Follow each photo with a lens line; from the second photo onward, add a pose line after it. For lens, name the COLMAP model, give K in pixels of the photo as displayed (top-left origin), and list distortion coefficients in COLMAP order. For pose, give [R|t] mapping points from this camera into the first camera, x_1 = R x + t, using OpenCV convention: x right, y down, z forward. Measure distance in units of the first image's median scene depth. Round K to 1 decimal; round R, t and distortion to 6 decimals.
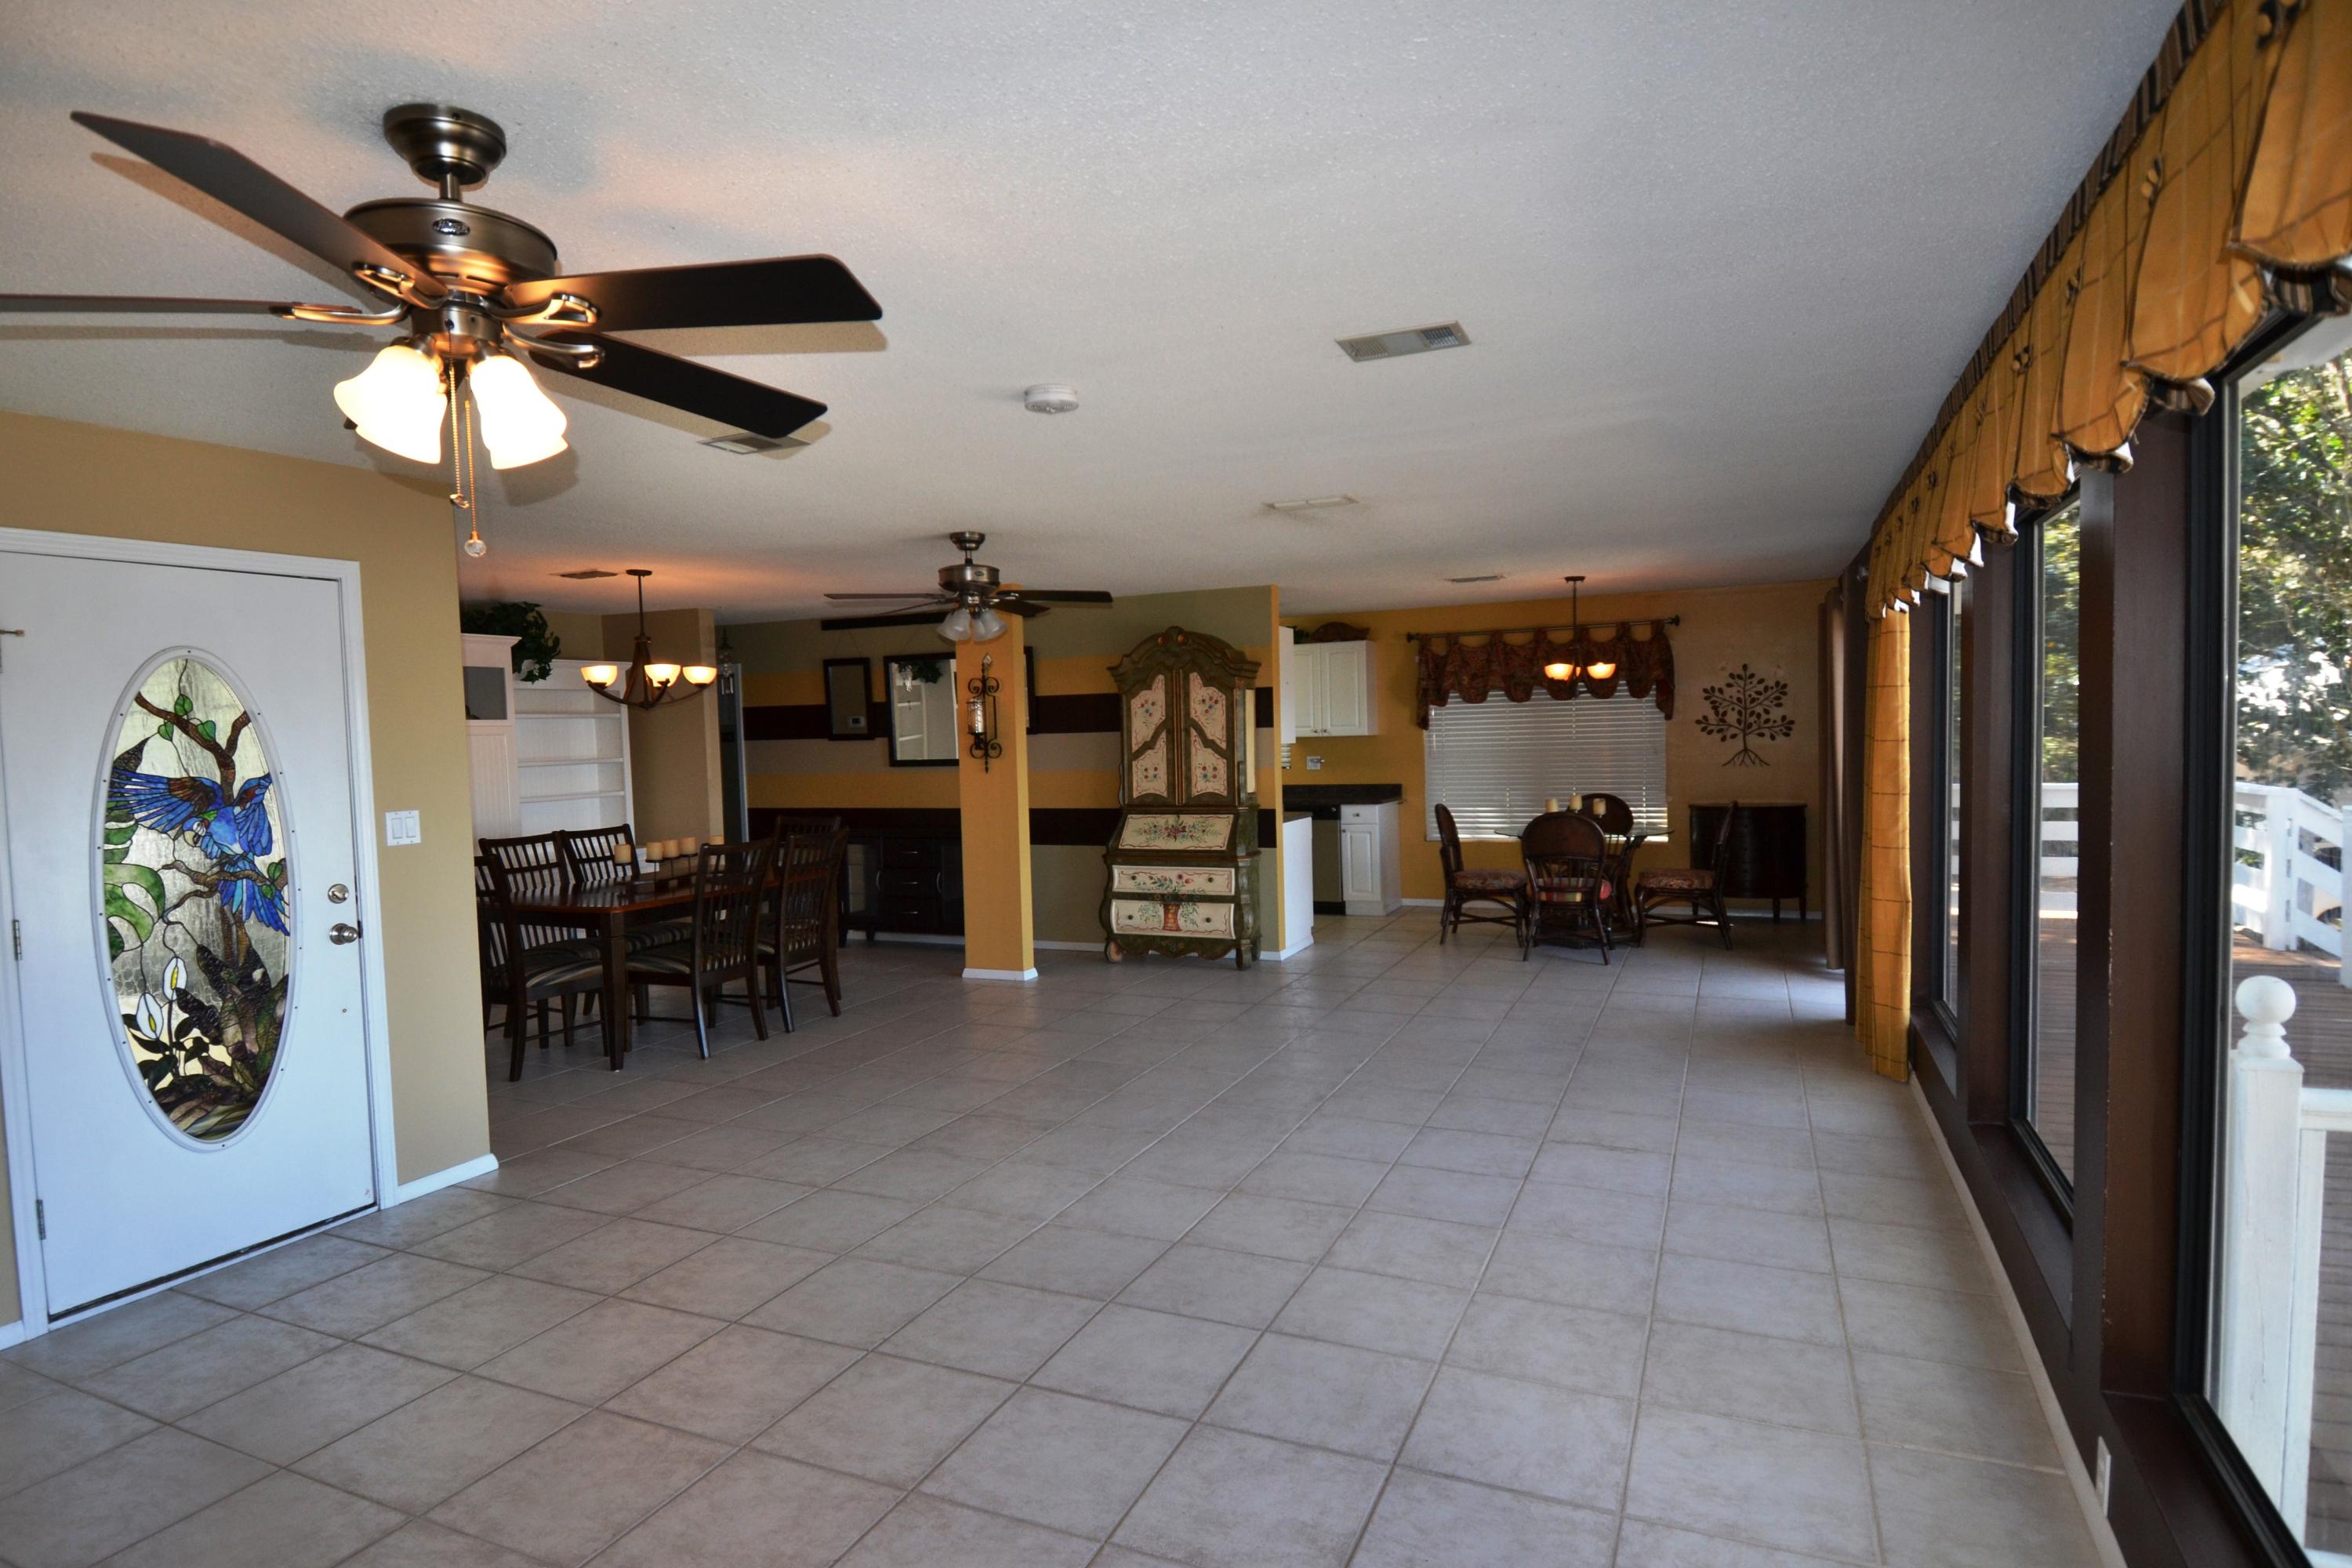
lens RADIAL K [[1240.1, 0, 1168.6], [0, 1240.1, 792.4], [0, 0, 1]] dist [0.053734, -0.056690]
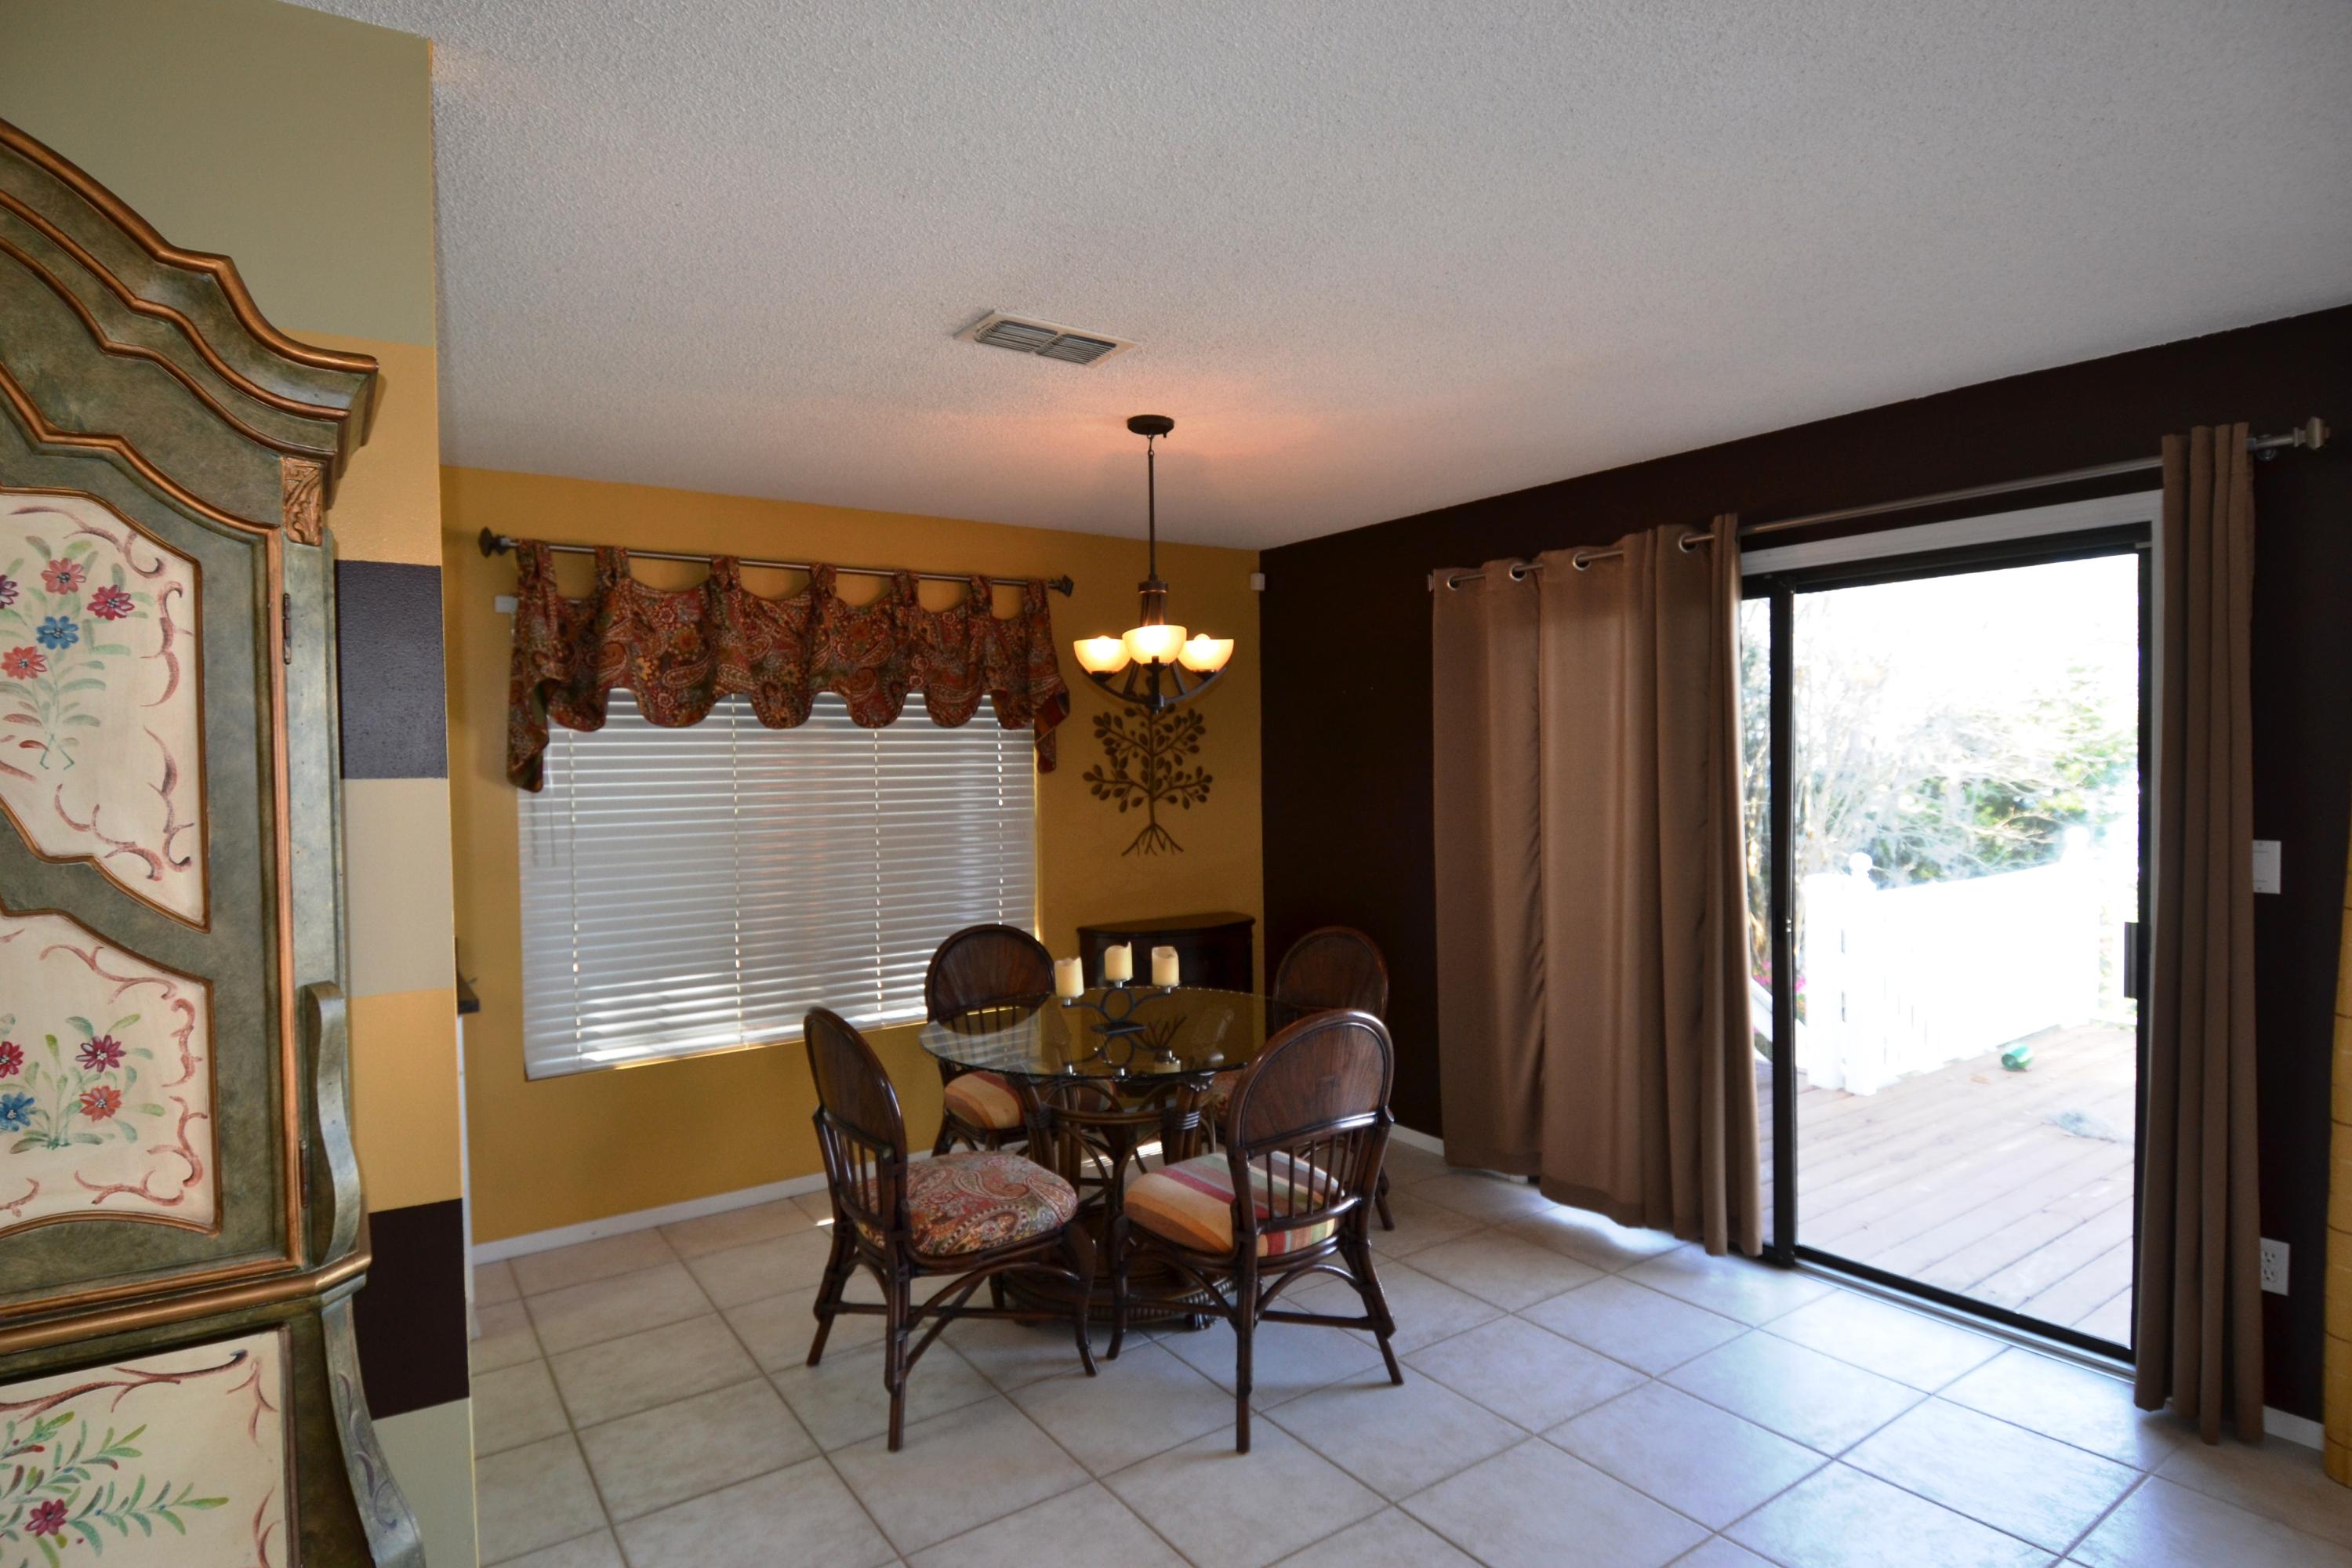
lens RADIAL K [[1240.1, 0, 1168.6], [0, 1240.1, 792.4], [0, 0, 1]] dist [0.053734, -0.056690]
pose [[0.530243, -0.001078, 0.847845, -0.018614], [0.042293, 0.998788, -0.025180, -0.034635], [-0.846790, 0.049210, 0.529646, 0.689109]]
